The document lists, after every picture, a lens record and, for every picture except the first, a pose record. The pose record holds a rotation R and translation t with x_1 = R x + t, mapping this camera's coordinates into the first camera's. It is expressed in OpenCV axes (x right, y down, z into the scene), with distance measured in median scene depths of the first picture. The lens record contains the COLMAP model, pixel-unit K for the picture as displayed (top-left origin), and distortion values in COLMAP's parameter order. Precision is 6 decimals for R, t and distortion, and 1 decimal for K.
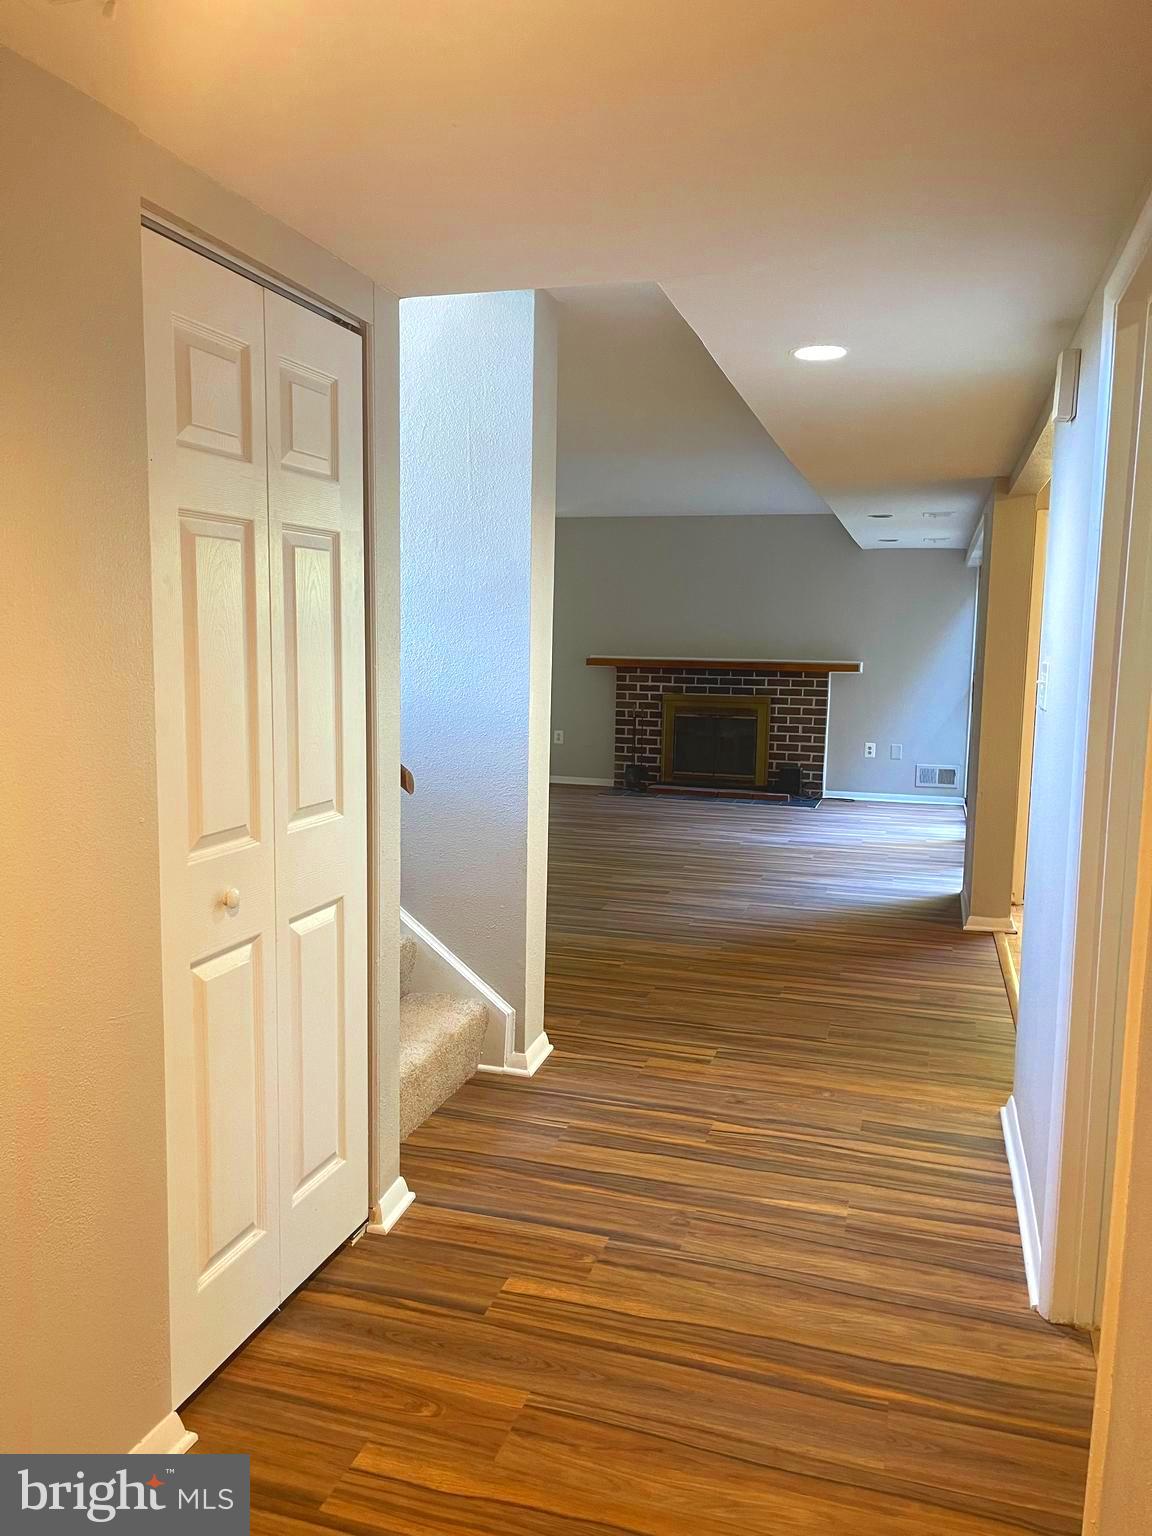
lens RADIAL K [[1157.9, 0, 563.4], [0, 1157.9, 773.3], [0, 0, 1]] dist [0.049039, -0.033143]
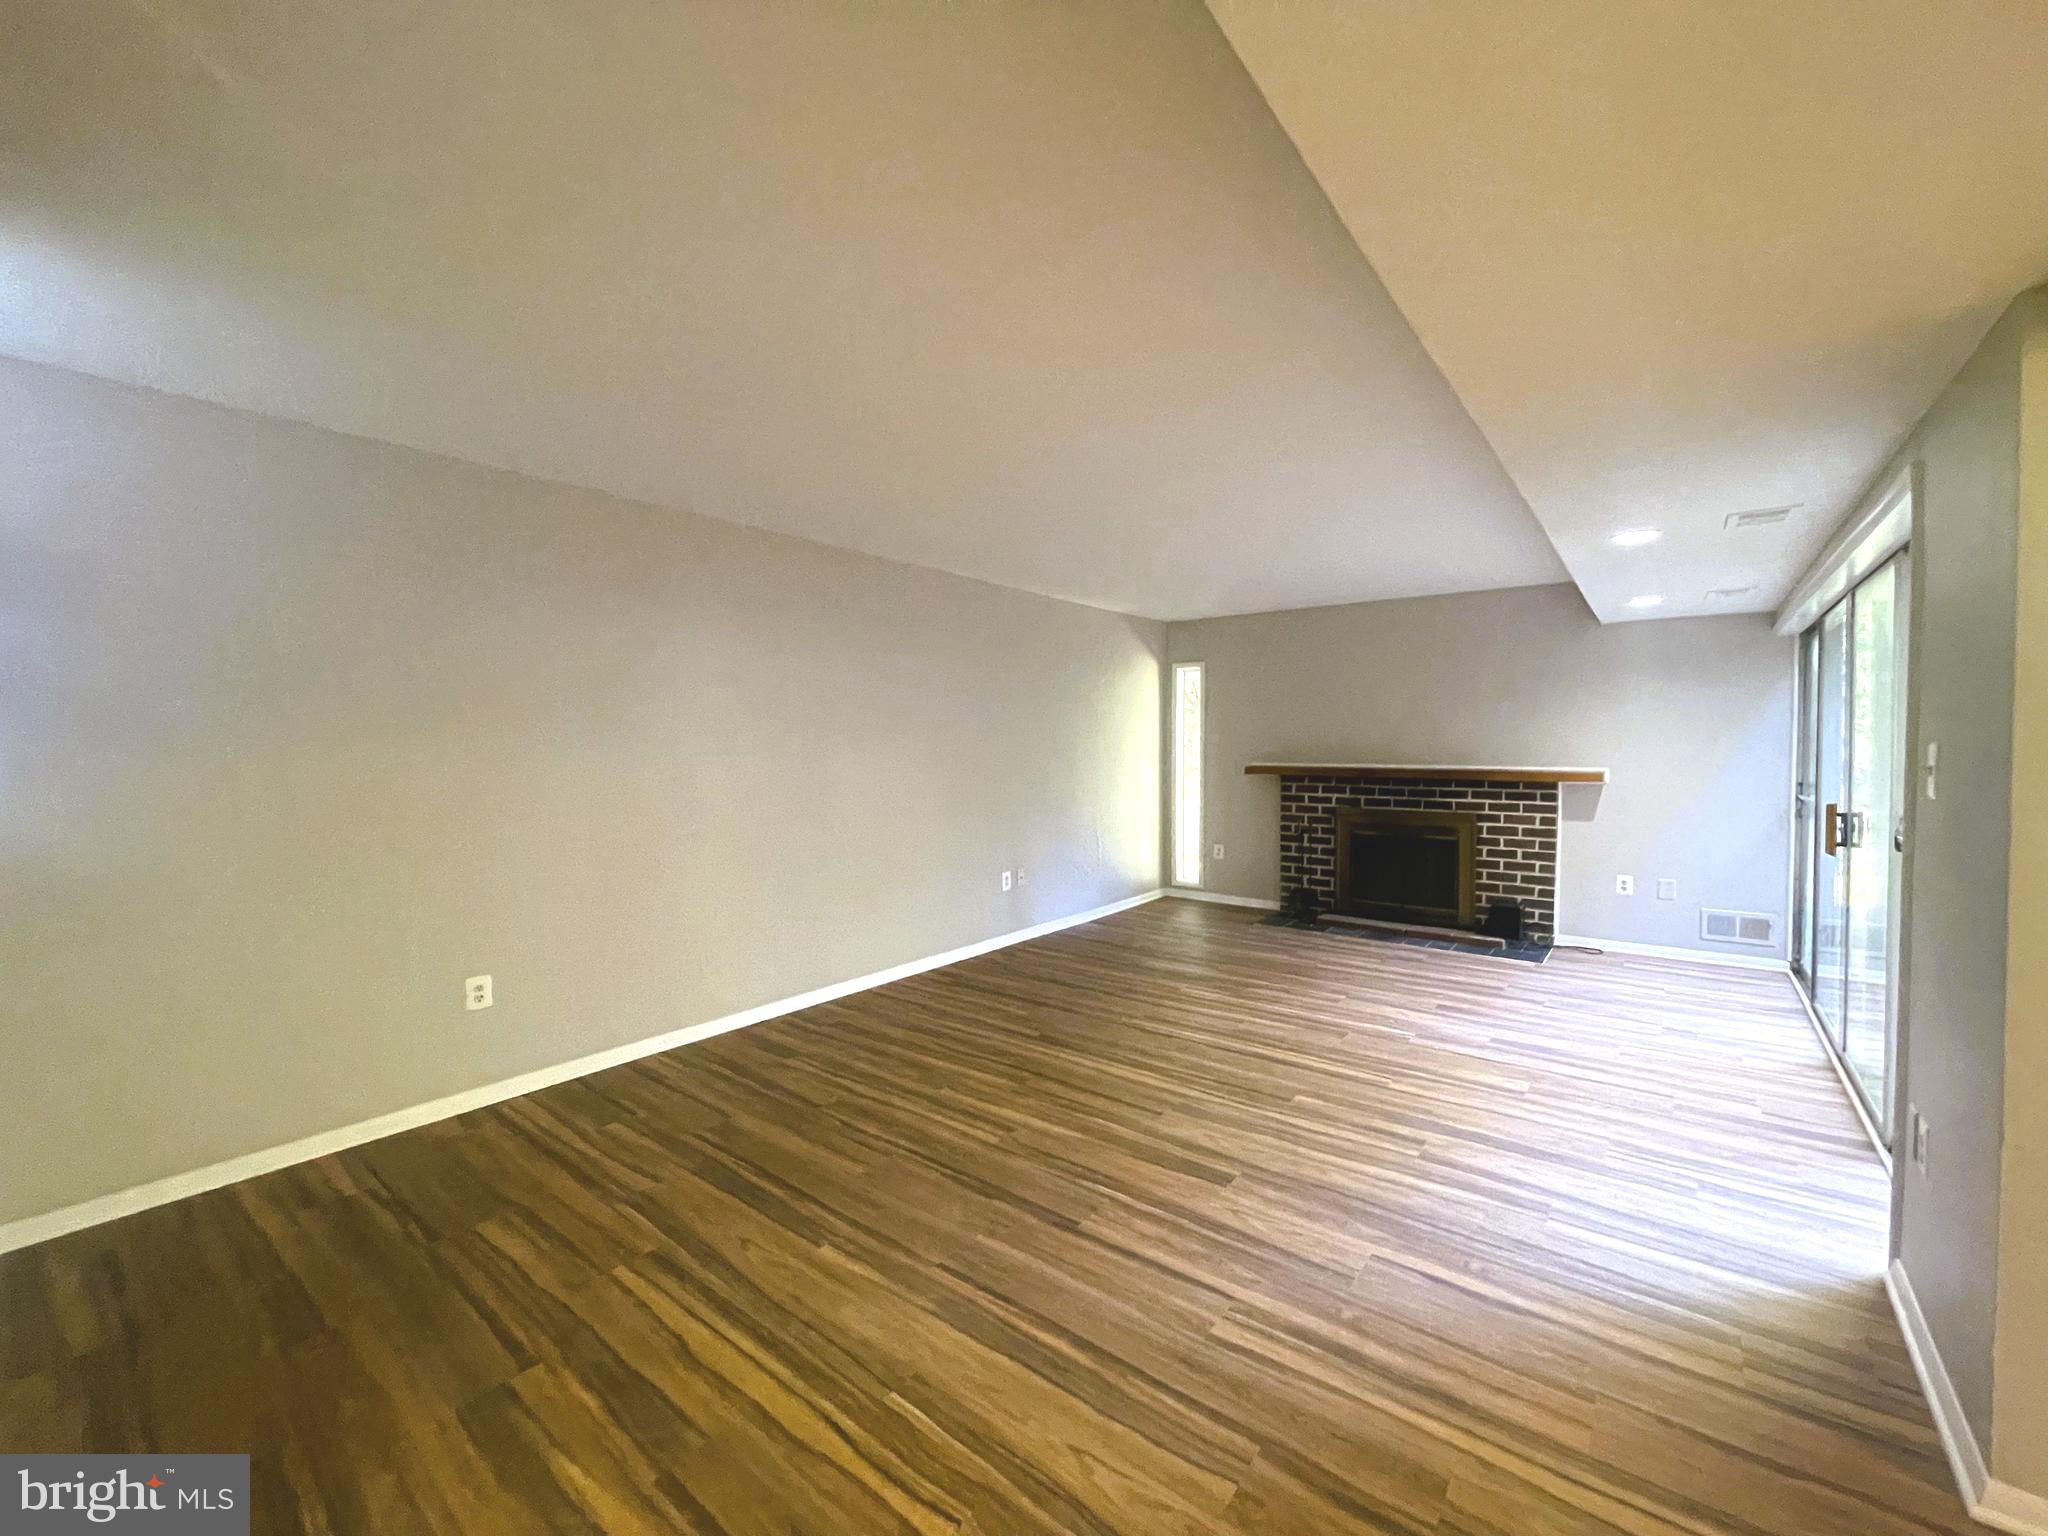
lens RADIAL K [[829.3, 0, 1028.5], [0, 829.3, 765.1], [0, 0, 1]] dist [0.000942, 0.001480]
pose [[0.937222, -0.007389, -0.348655, 0.088603], [-0.026335, 0.995421, -0.091888, -0.037626], [0.347738, 0.095301, 0.932736, 0.352713]]
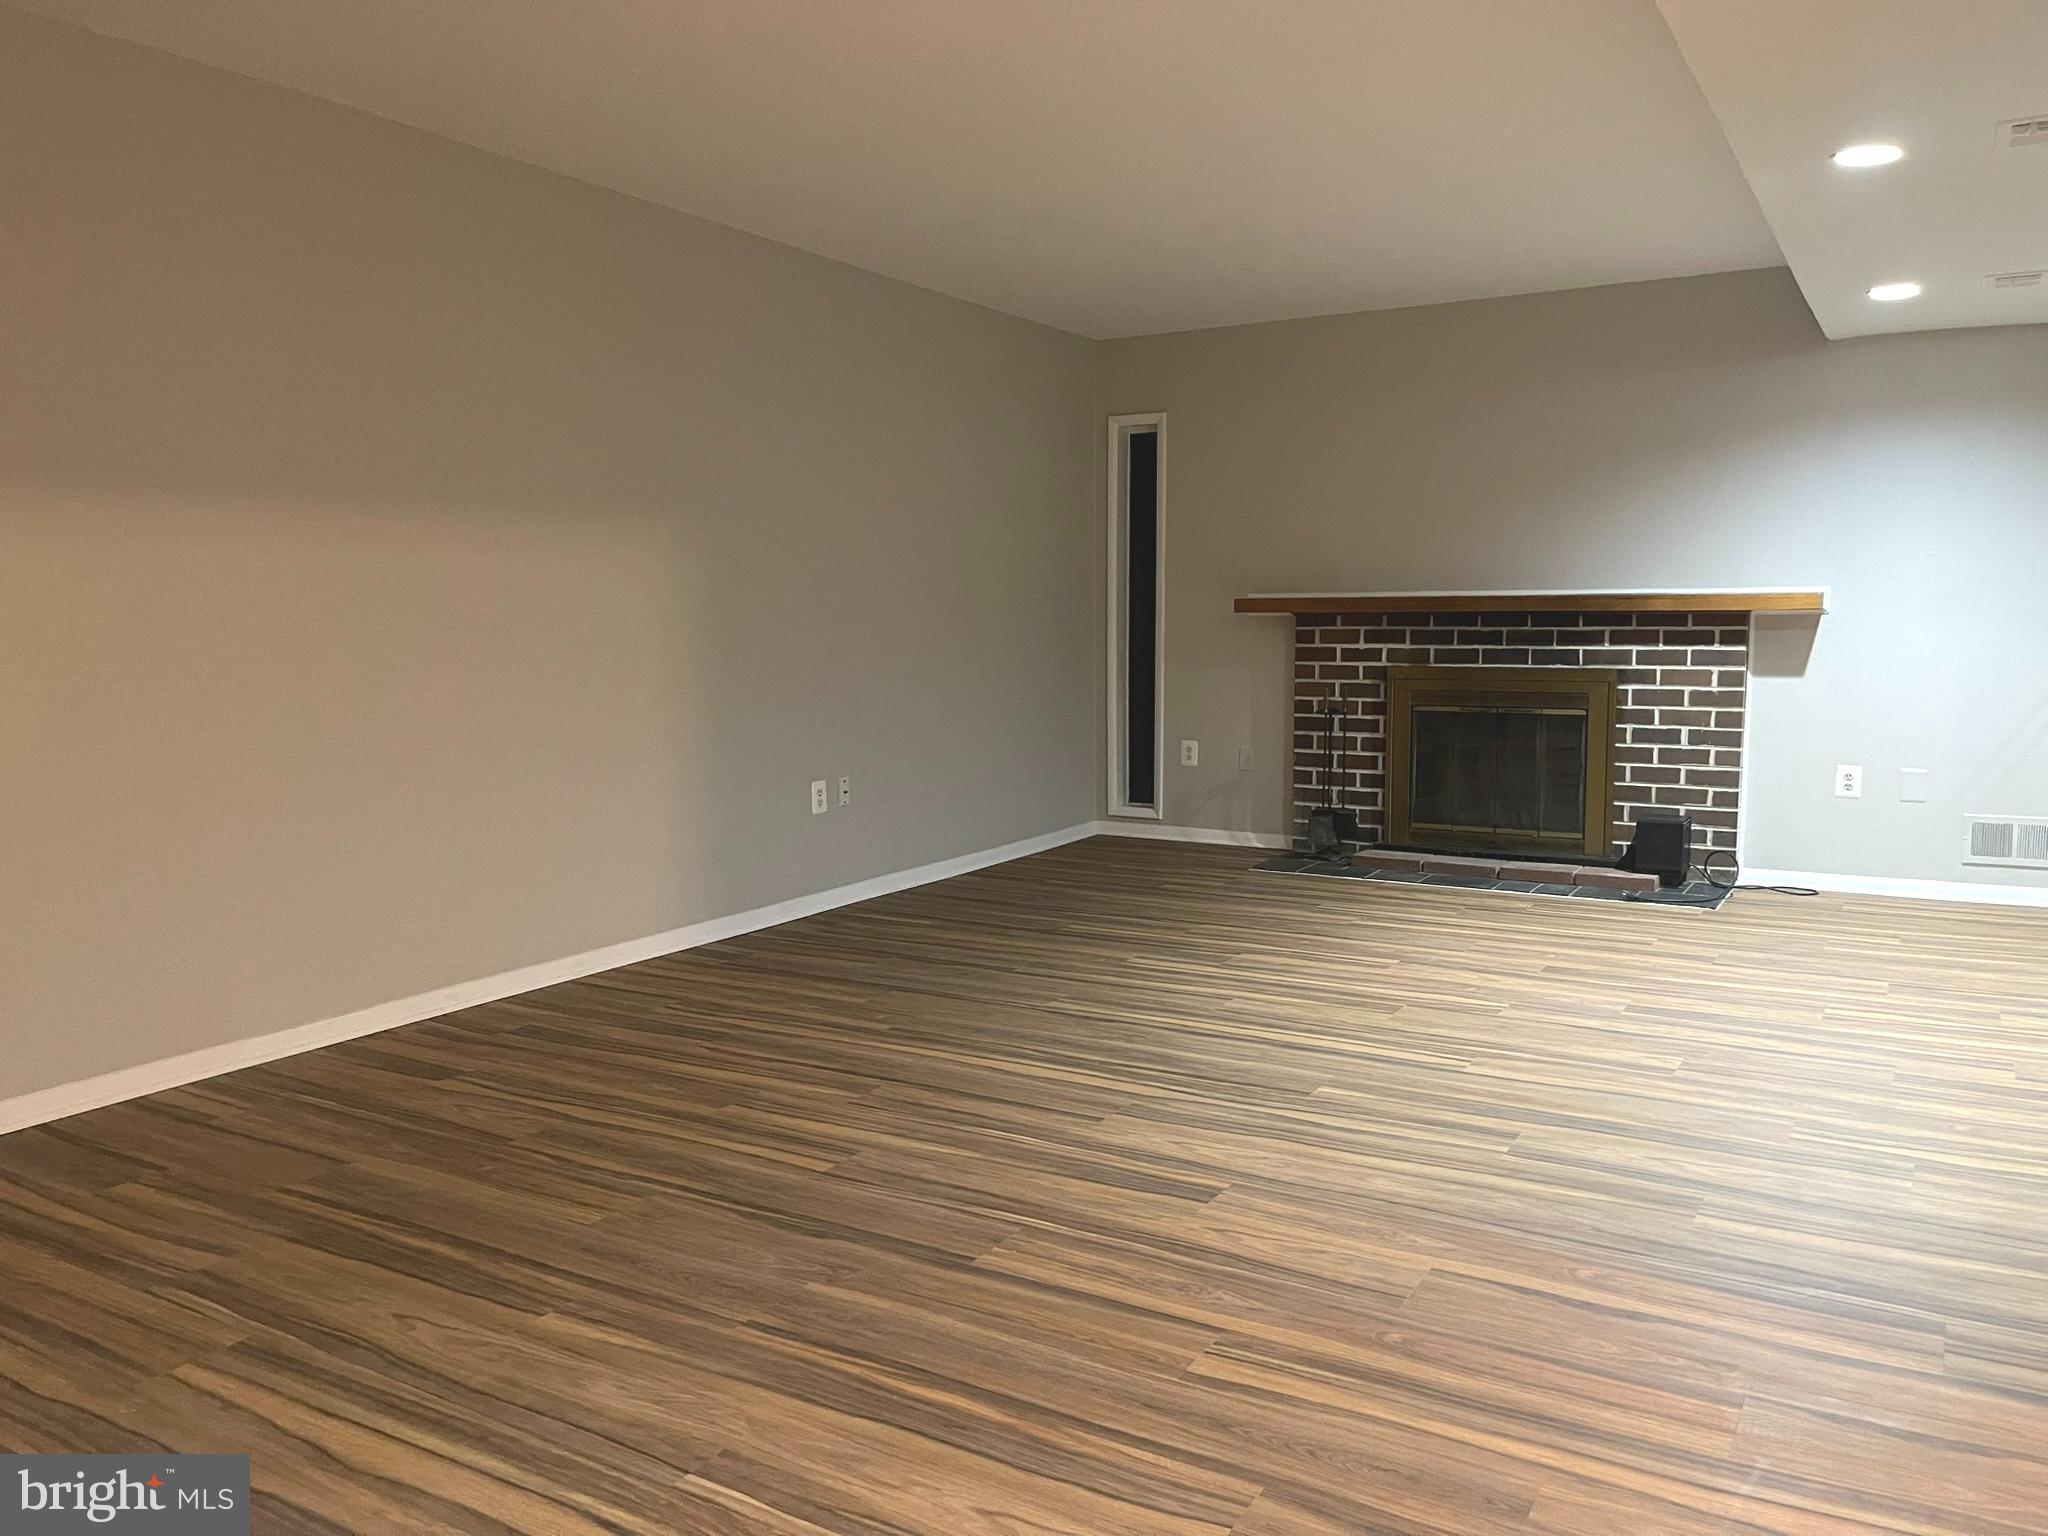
lens RADIAL K [[1543.8, 0, 1030.0], [0, 1543.8, 770.2], [0, 0, 1]] dist [0.049039, -0.033143]
pose [[0.973678, 0.002138, -0.227917, 0.089709], [-0.006651, 0.999797, -0.019036, -0.010524], [0.227830, 0.020051, 0.973495, 0.327895]]
